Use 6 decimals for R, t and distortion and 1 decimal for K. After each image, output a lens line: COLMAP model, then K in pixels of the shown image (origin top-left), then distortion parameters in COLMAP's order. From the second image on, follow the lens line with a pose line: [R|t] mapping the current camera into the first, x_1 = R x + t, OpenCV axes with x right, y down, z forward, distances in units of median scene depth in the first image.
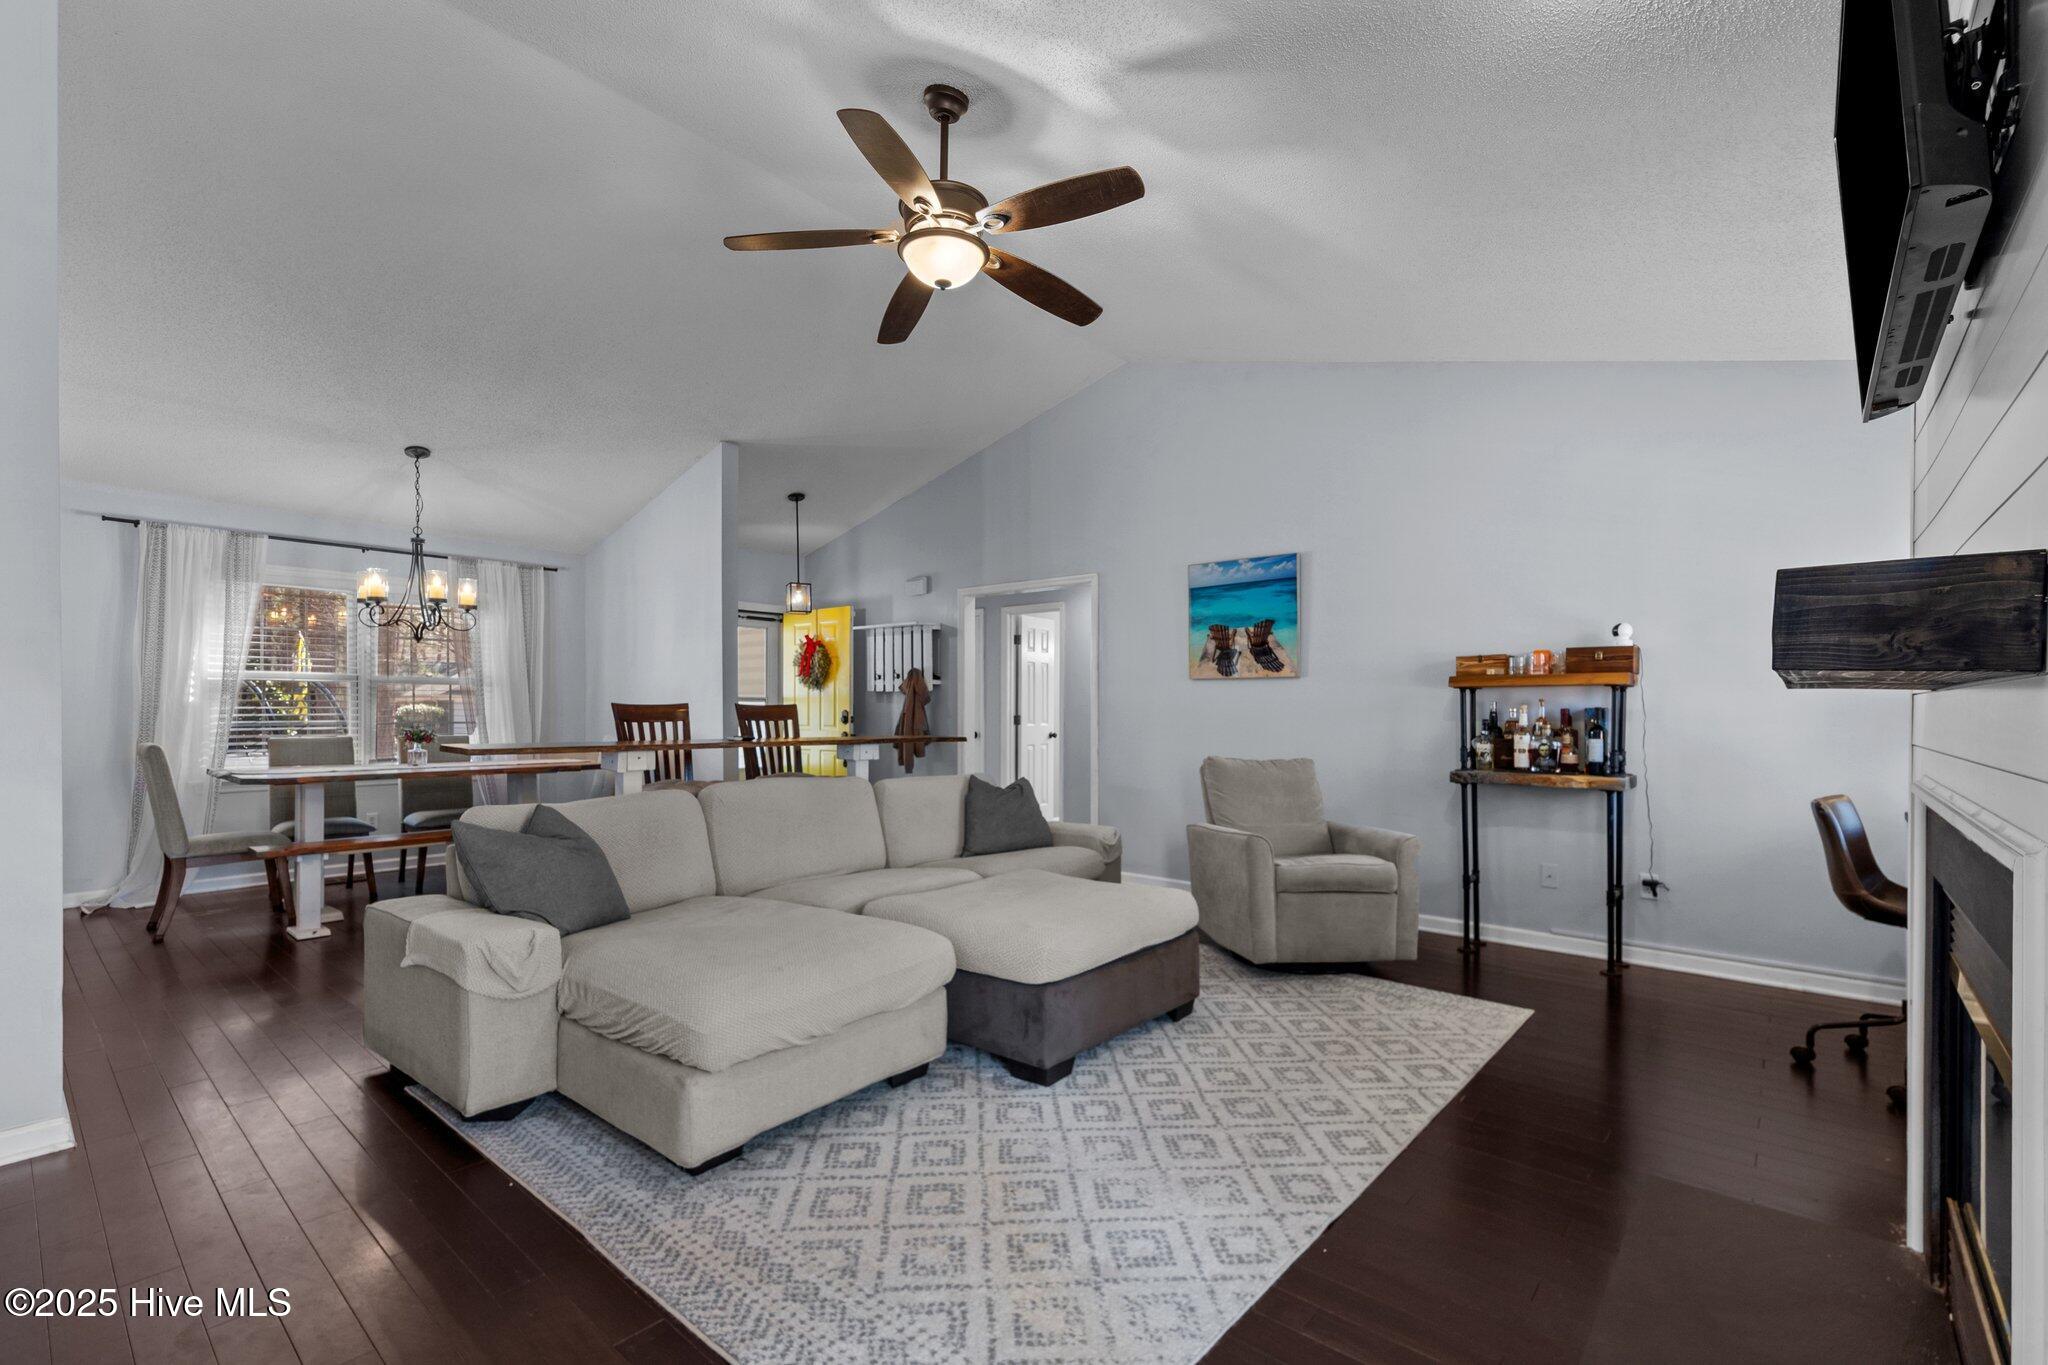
lens RADIAL K [[897.1, 0, 1022.4], [0, 897.1, 701.1], [0, 0, 1]] dist [0.002795, 0.000969]
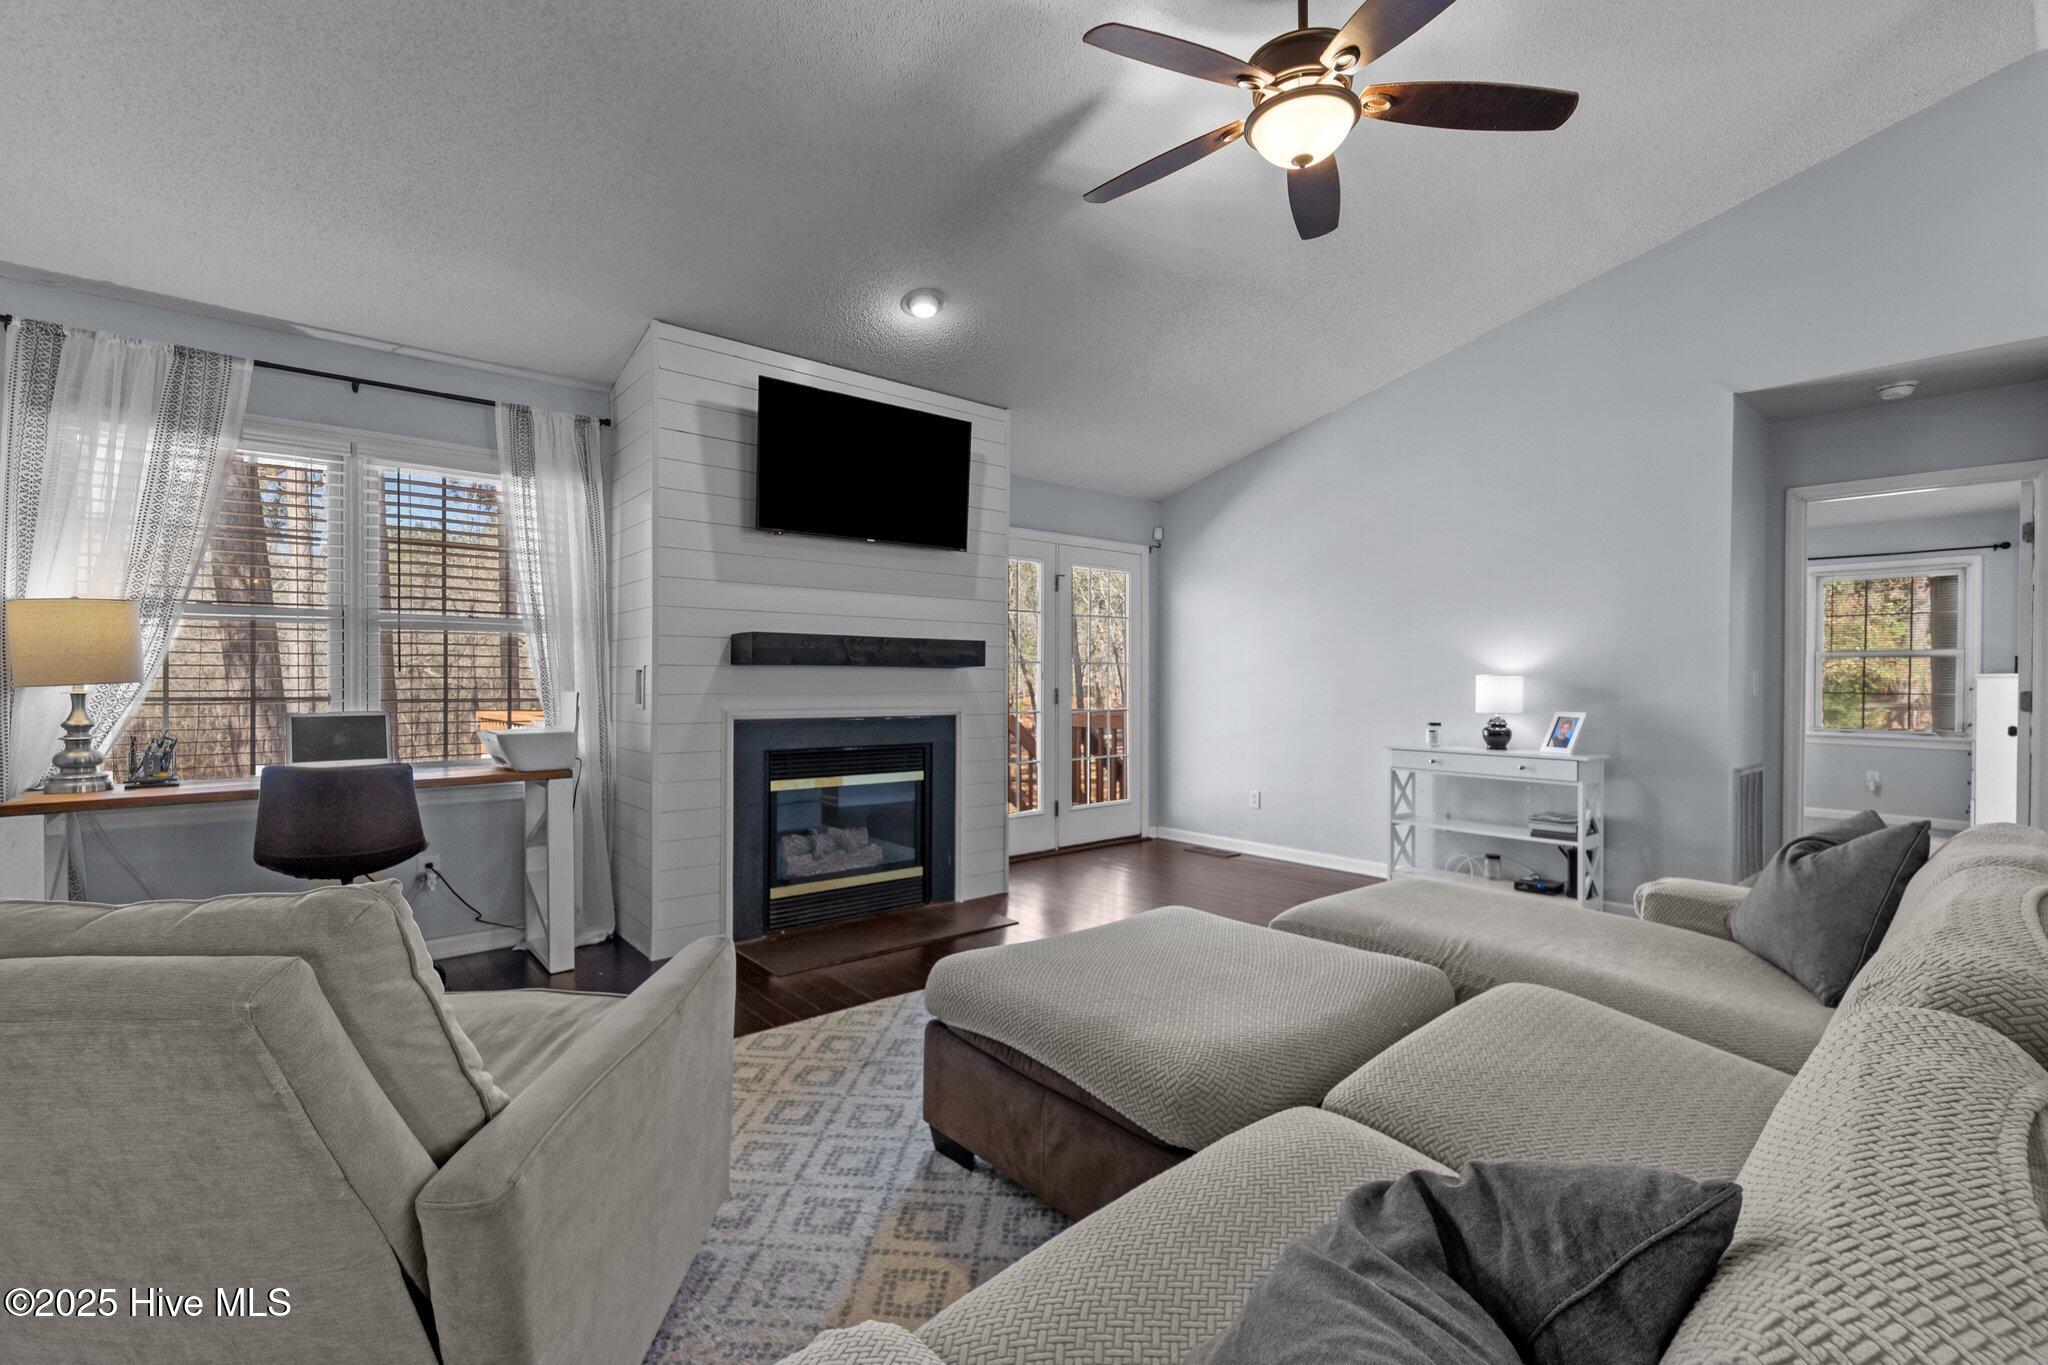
lens RADIAL K [[903.6, 0, 1014.8], [0, 903.6, 690.0], [0, 0, 1]] dist [0.001784, 0.000370]
pose [[-0.987280, -0.007516, 0.158811, 0.020687], [-0.006875, 0.999966, 0.004589, 0.011218], [-0.158840, 0.003439, -0.987298, 1.059111]]
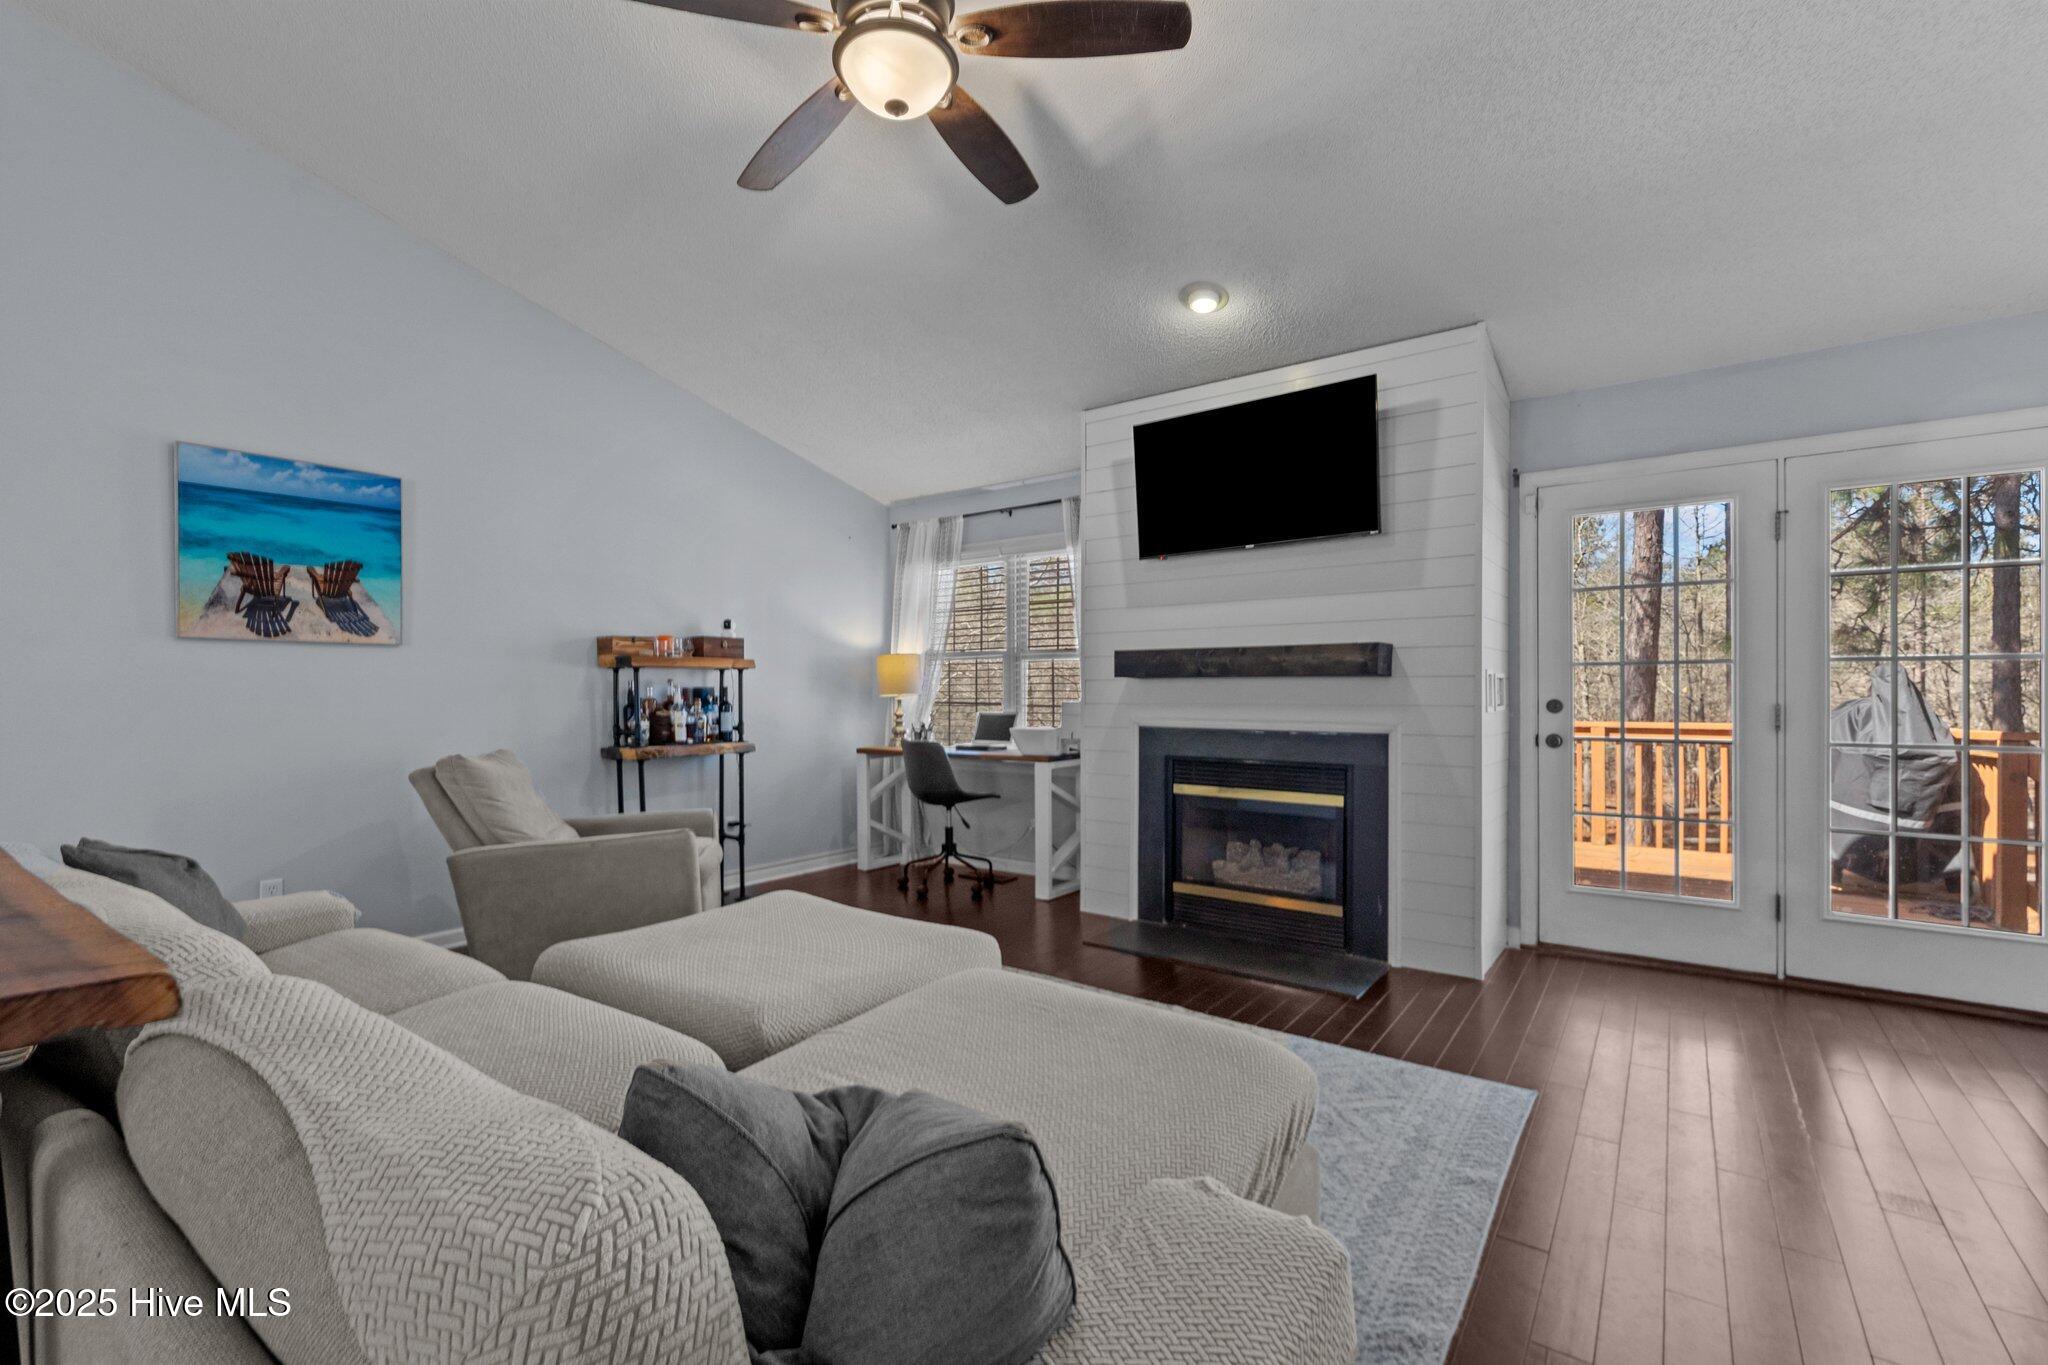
lens RADIAL K [[888.2, 0, 1020.8], [0, 888.2, 695.8], [0, 0, 1]] dist [0.000311, 0.000143]
pose [[-0.077422, -0.008210, 0.996965, -0.465897], [-0.005988, 0.999952, 0.007770, 0.005913], [-0.996980, -0.005368, -0.077468, 0.541630]]
